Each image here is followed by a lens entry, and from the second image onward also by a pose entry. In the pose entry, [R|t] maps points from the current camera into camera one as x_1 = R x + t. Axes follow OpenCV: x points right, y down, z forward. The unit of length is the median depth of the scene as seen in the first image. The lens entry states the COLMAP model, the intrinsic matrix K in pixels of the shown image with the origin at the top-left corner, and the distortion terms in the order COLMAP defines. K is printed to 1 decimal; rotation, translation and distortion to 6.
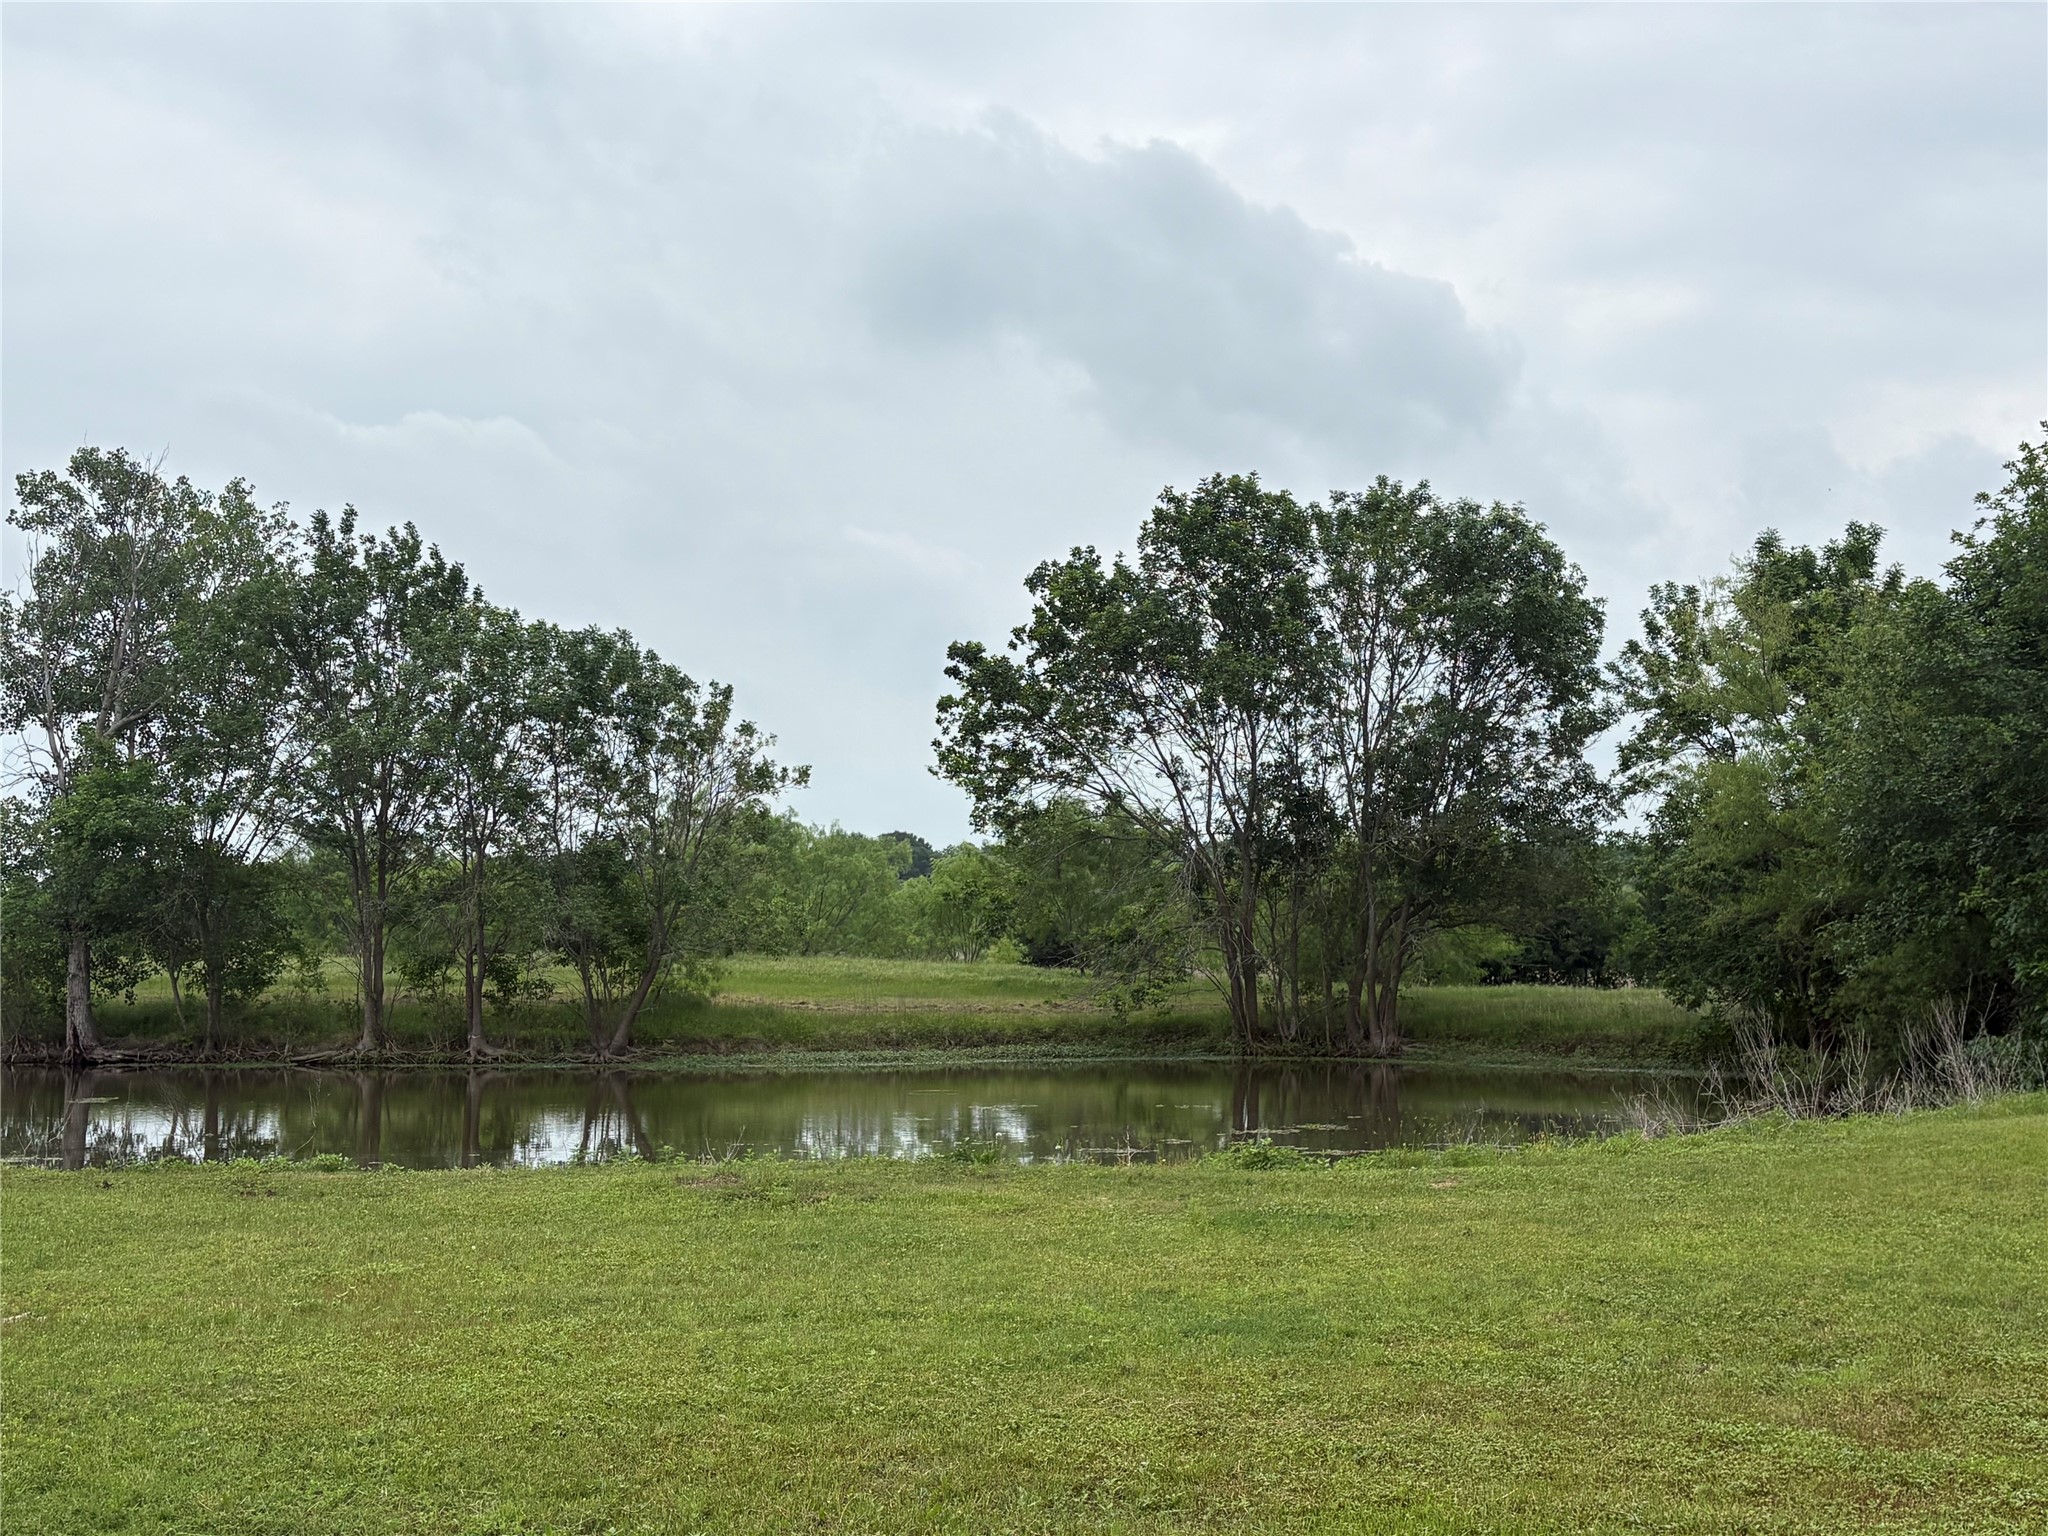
lens RADIAL K [[2377.5, 0, 1024.0], [0, 2377.5, 768.0], [0, 0, 1]] dist [0.116982, -0.015989]
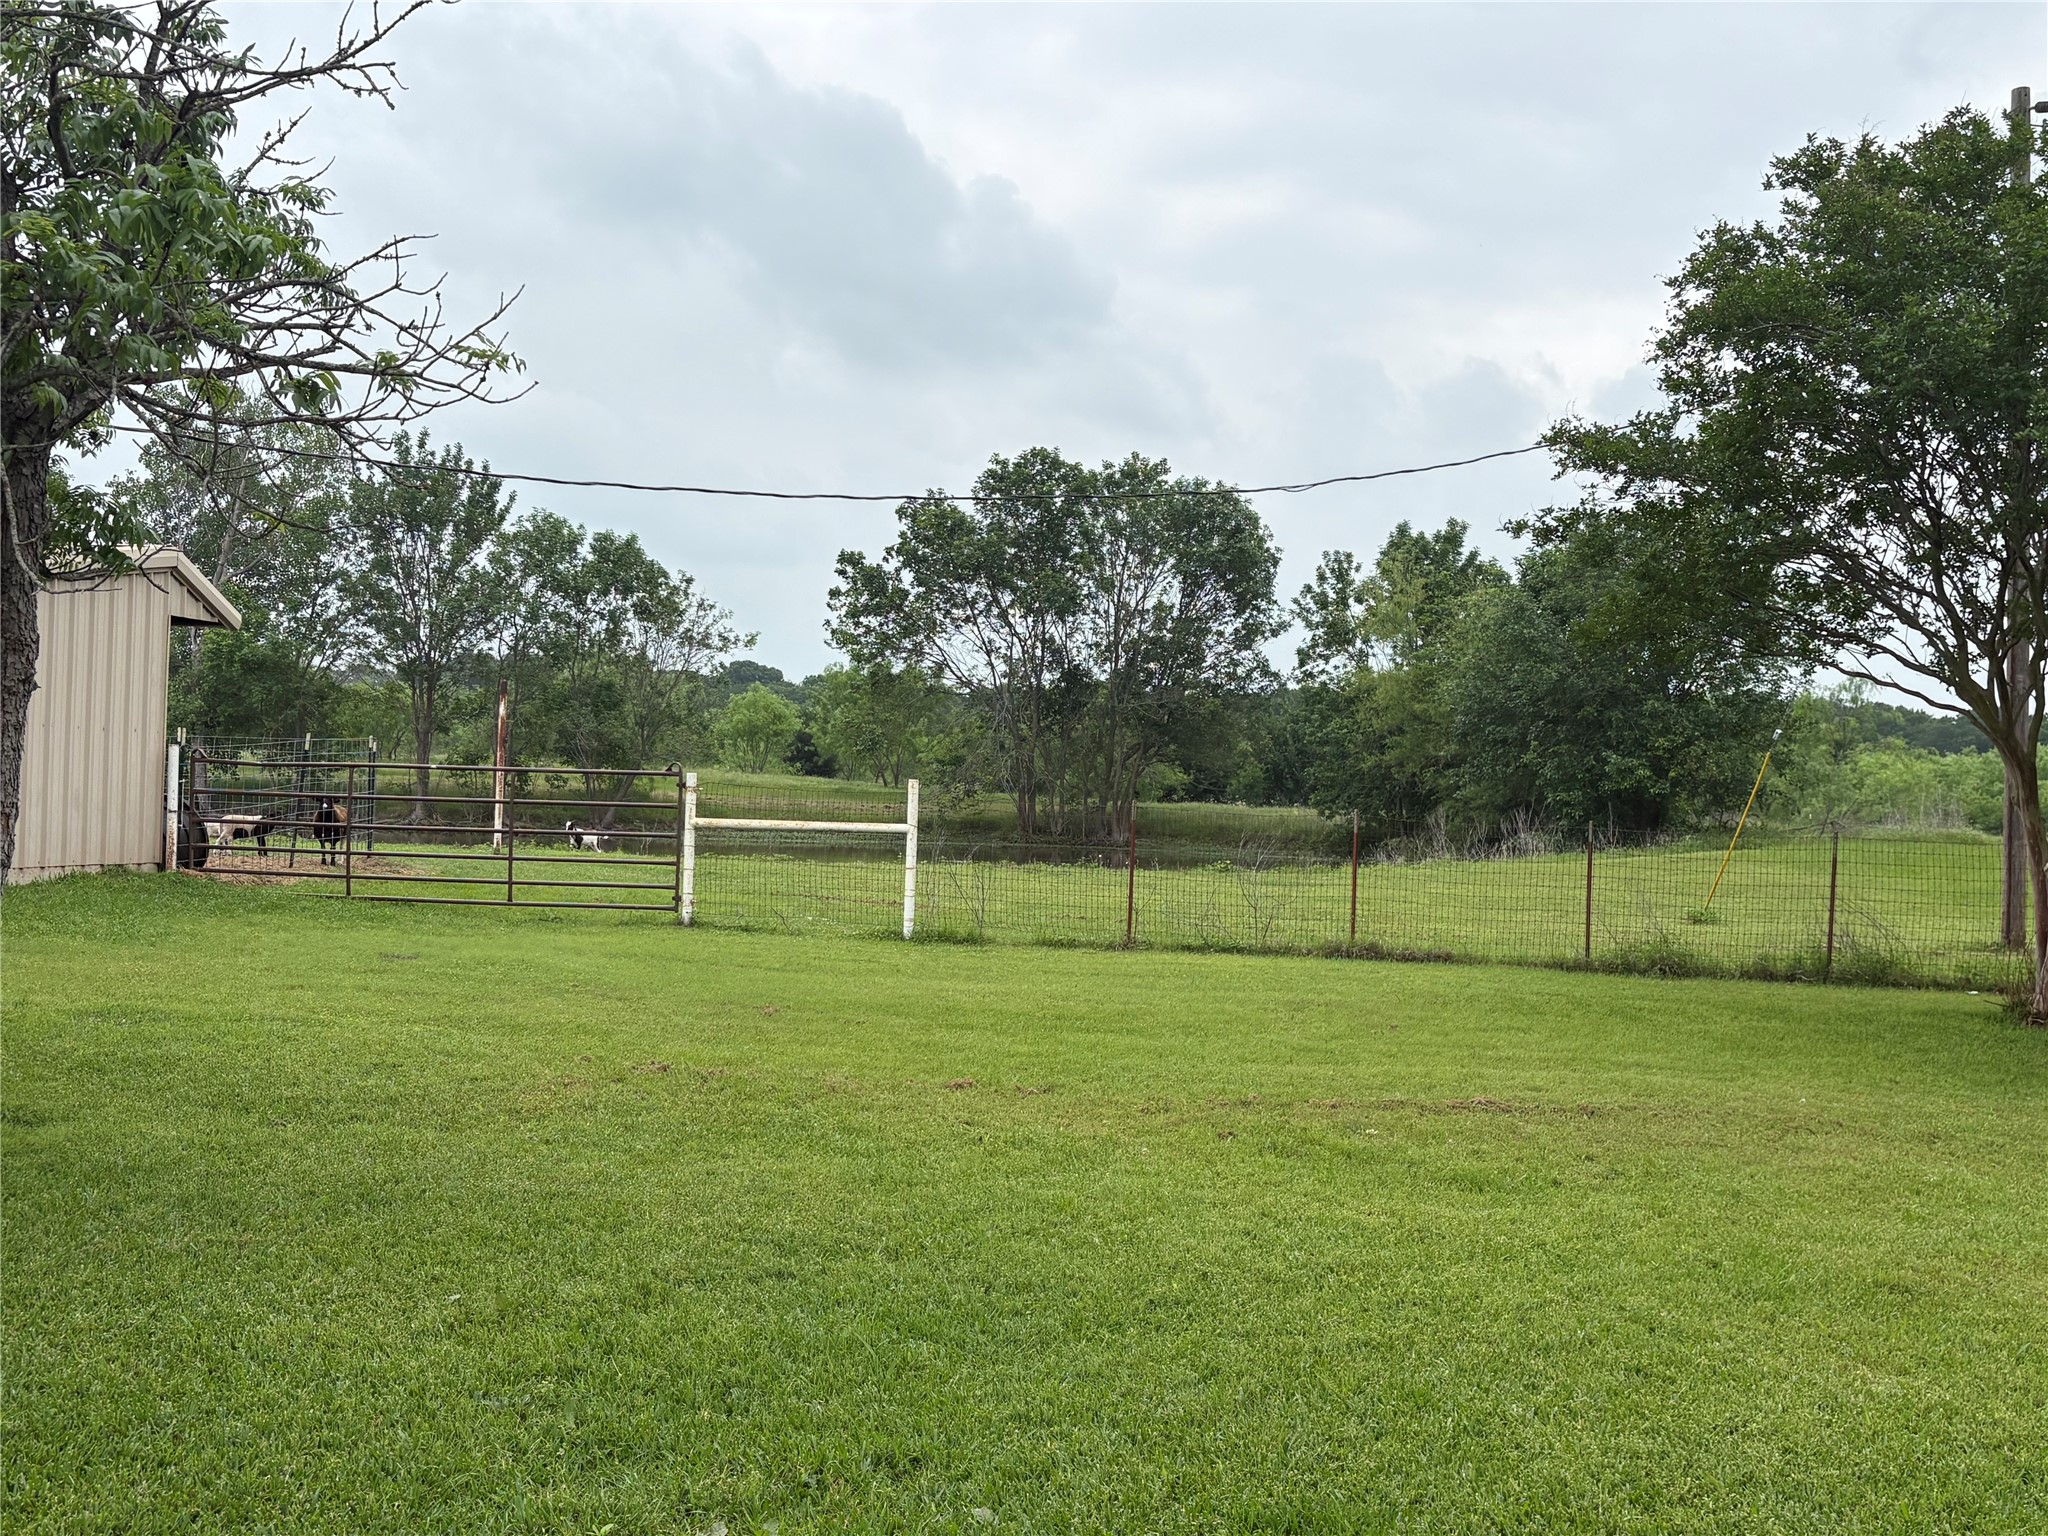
lens RADIAL K [[2192.8, 0, 1024.0], [0, 2192.8, 768.0], [0, 0, 1]] dist [0.326321, -0.000208]
pose [[0.981348, 0.036153, 0.188811, -0.172327], [-0.050066, 0.996329, 0.069447, -0.021264], [-0.185607, -0.077604, 0.979555, -0.338238]]
